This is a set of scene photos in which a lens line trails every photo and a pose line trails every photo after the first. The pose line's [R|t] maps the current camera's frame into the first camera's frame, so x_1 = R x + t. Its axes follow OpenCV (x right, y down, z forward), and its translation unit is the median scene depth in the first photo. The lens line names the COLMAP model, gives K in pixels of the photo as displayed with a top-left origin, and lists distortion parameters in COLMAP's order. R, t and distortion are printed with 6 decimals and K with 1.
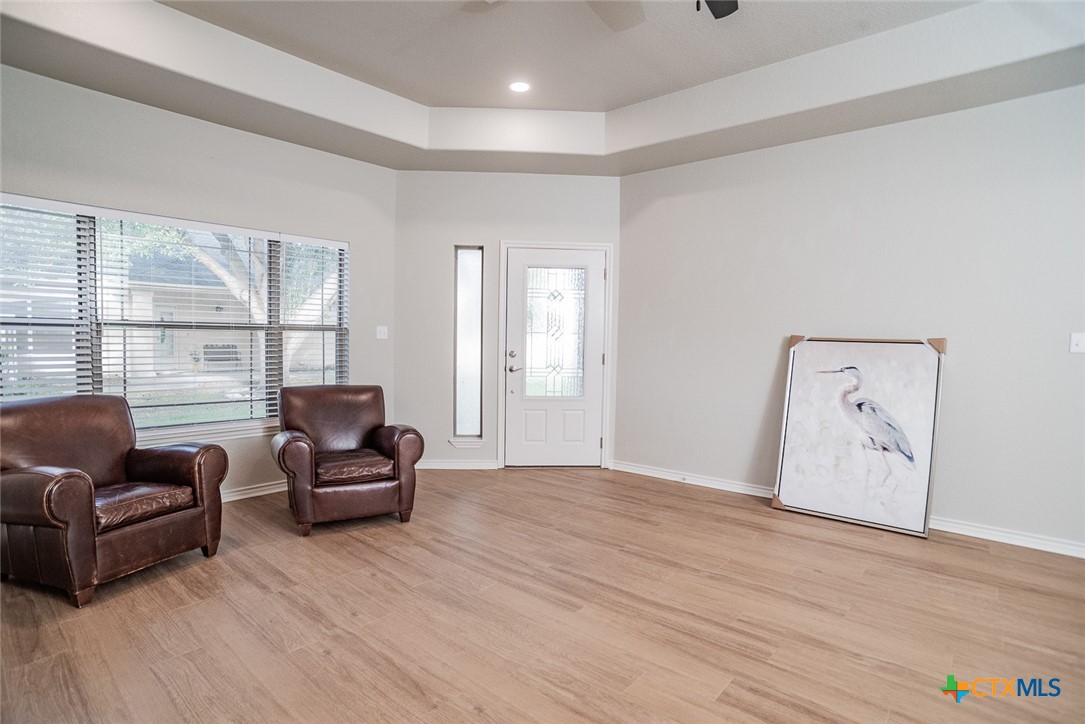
lens RADIAL K [[550.6, 0, 536.6], [0, 550.6, 368.7], [0, 0, 1]] dist [-0.106754, 0.051848]
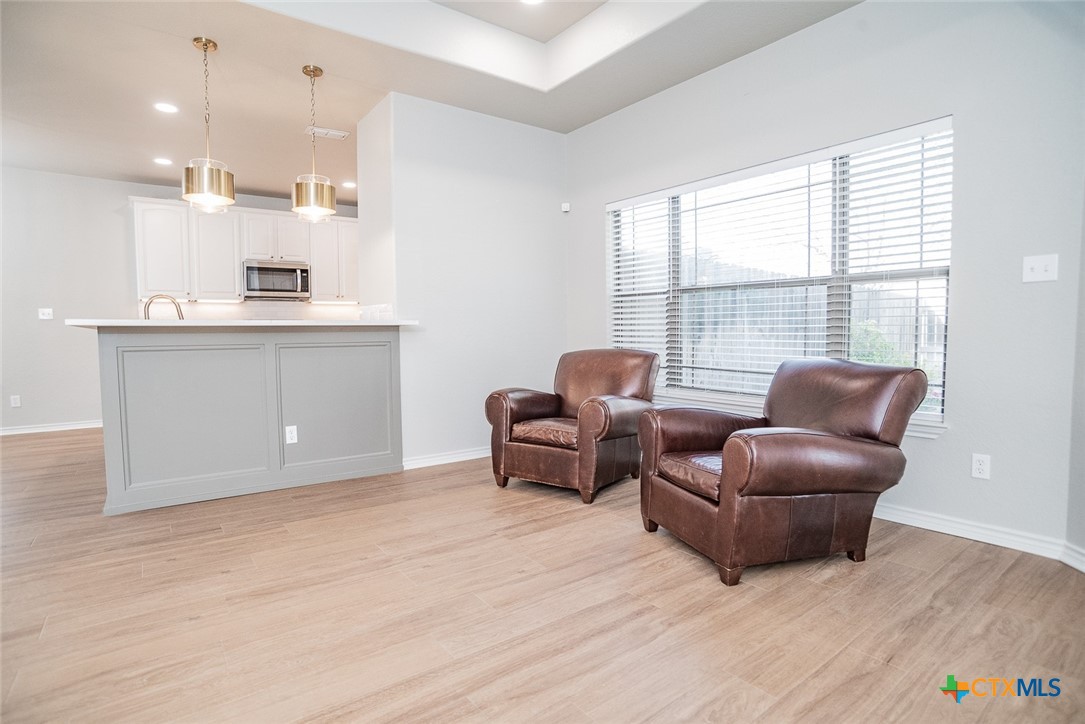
lens RADIAL K [[550.6, 0, 536.6], [0, 550.6, 368.7], [0, 0, 1]] dist [-0.106754, 0.051848]
pose [[-0.215229, 0.053242, -0.975111, 0.372138], [-0.048266, 0.996712, 0.065075, 0.020074], [0.975370, 0.061071, -0.211951, 0.930509]]
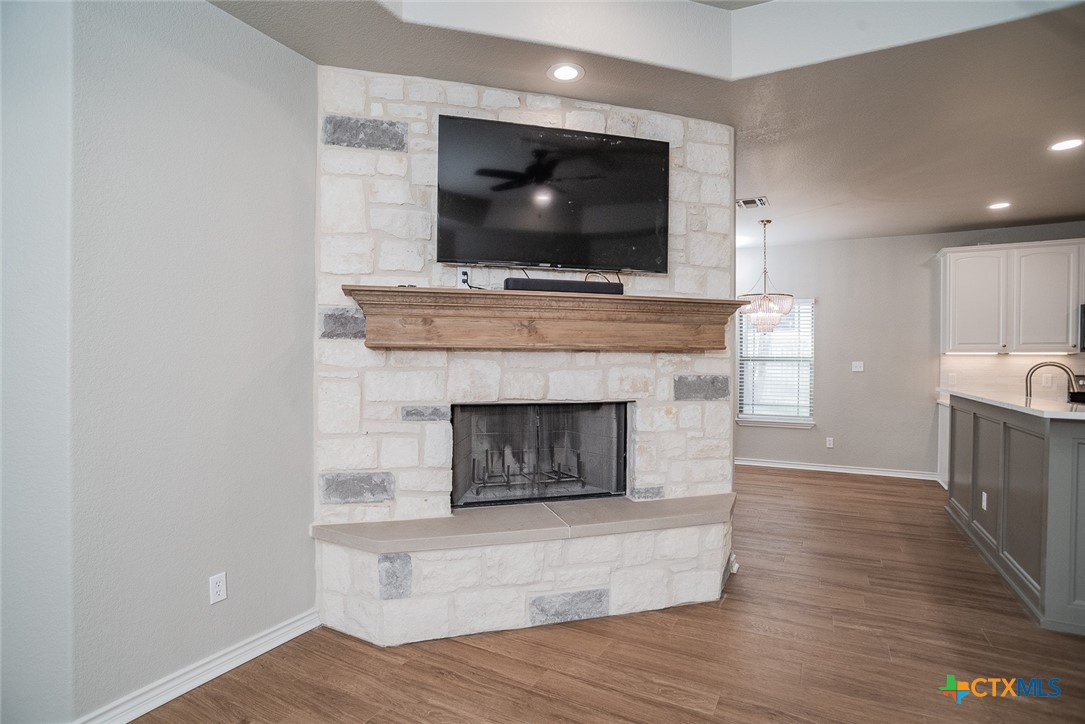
lens RADIAL K [[548.0, 0, 534.8], [0, 548.0, 367.8], [0, 0, 1]] dist [-0.104668, 0.048440]
pose [[-0.975685, -0.017864, -0.218446, 0.577424], [-0.032710, 0.997379, 0.064538, -0.045309], [0.216721, 0.070114, -0.973713, 0.626065]]
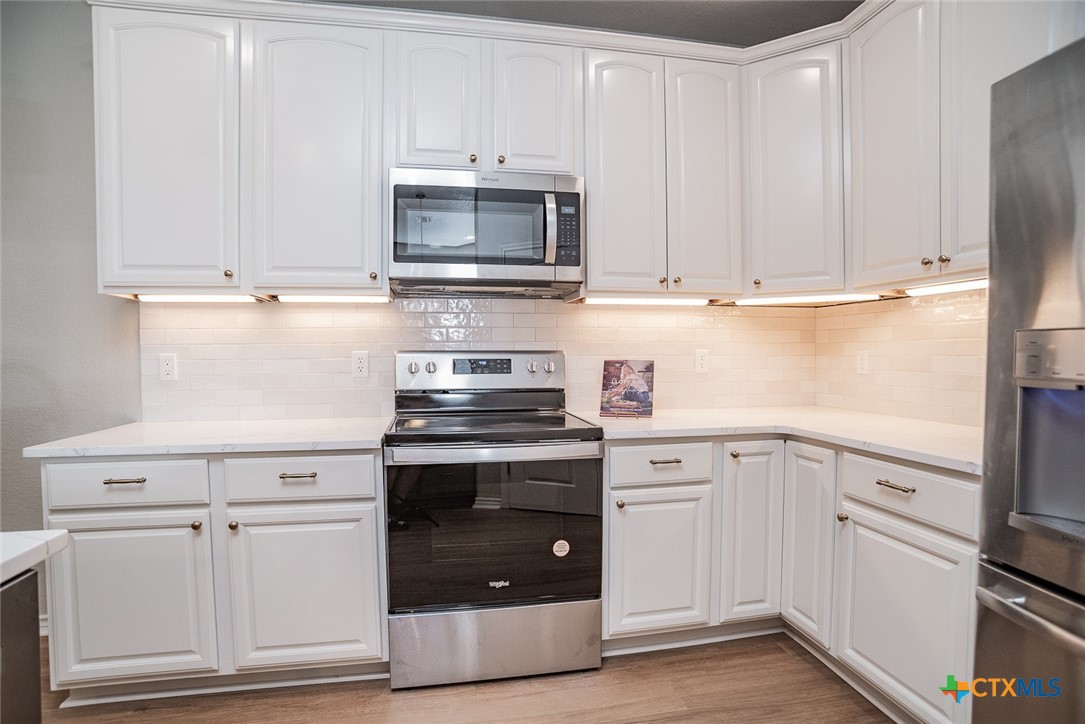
lens RADIAL K [[548.0, 0, 534.8], [0, 548.0, 367.8], [0, 0, 1]] dist [-0.104668, 0.048440]
pose [[-0.618627, 0.010490, -0.785615, -0.814478], [-0.049838, 0.997373, 0.052563, -0.002539], [0.784102, 0.071670, -0.616479, 0.071229]]
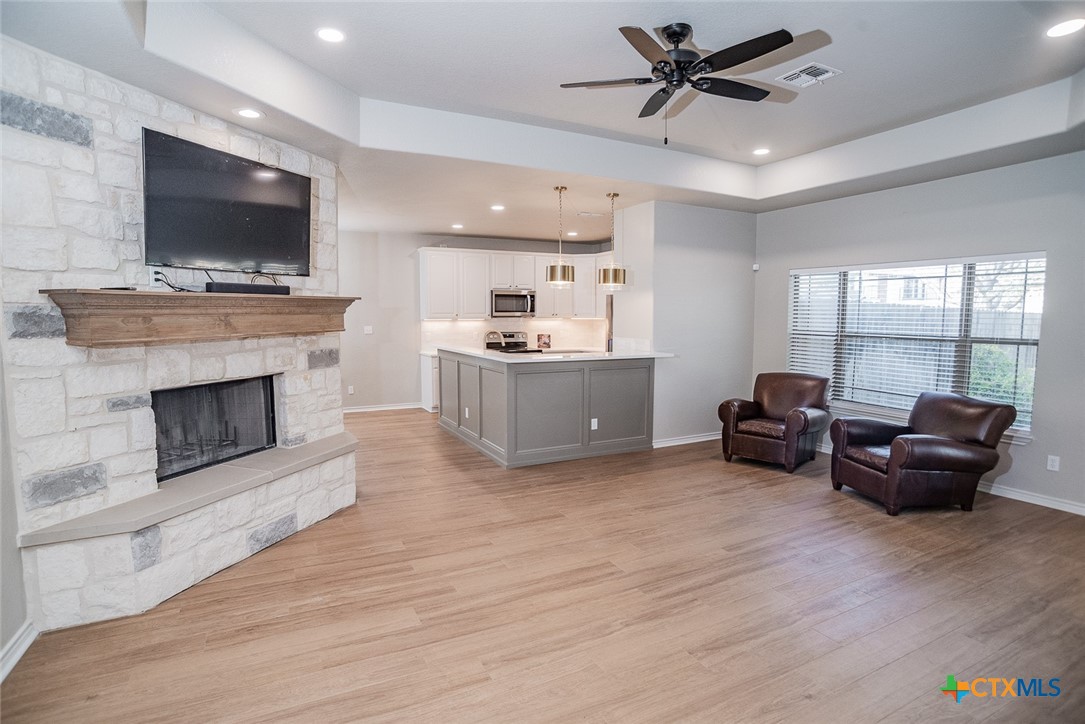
lens RADIAL K [[548.0, 0, 534.8], [0, 548.0, 367.8], [0, 0, 1]] dist [-0.104668, 0.048440]
pose [[-0.381896, 0.076303, -0.921050, 1.058885], [-0.057655, 0.992678, 0.106143, -0.100189], [0.922405, 0.093639, -0.374701, 0.714028]]
